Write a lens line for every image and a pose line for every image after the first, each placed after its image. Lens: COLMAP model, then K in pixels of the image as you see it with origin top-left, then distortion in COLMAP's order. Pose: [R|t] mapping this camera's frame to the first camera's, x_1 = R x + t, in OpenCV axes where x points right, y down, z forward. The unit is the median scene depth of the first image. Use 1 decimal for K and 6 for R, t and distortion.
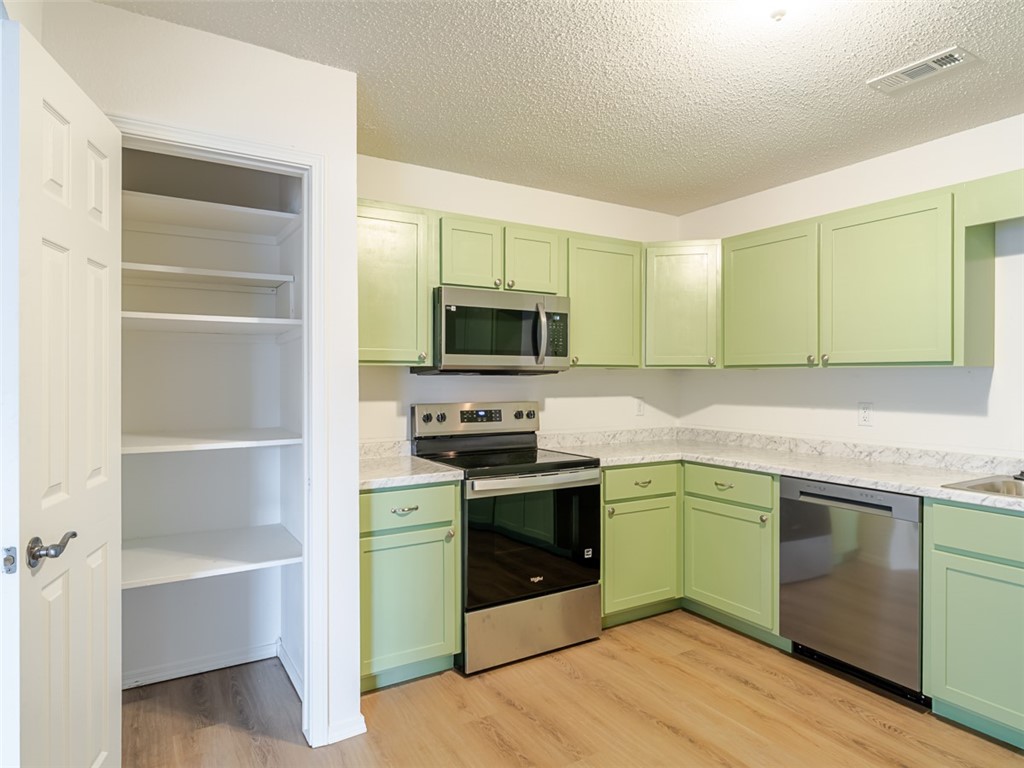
lens RADIAL K [[604.4, 0, 510.4], [0, 604.4, 375.6], [0, 0, 1]] dist [0.008630, -0.000138]
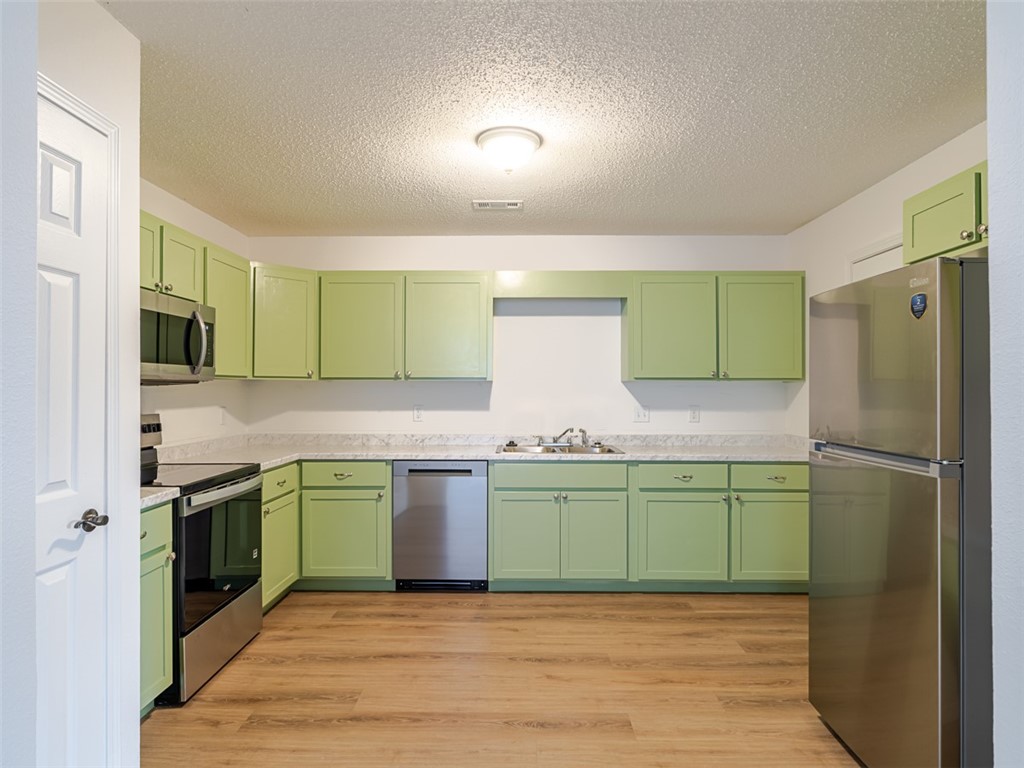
lens RADIAL K [[604.4, 0, 496.0], [0, 604.4, 383.3], [0, 0, 1]] dist [0.008630, -0.000138]
pose [[0.551658, 0.005378, 0.834053, -0.515567], [-0.003920, 0.999985, -0.003855, -0.002132], [-0.834061, -0.001143, 0.551671, 0.062259]]
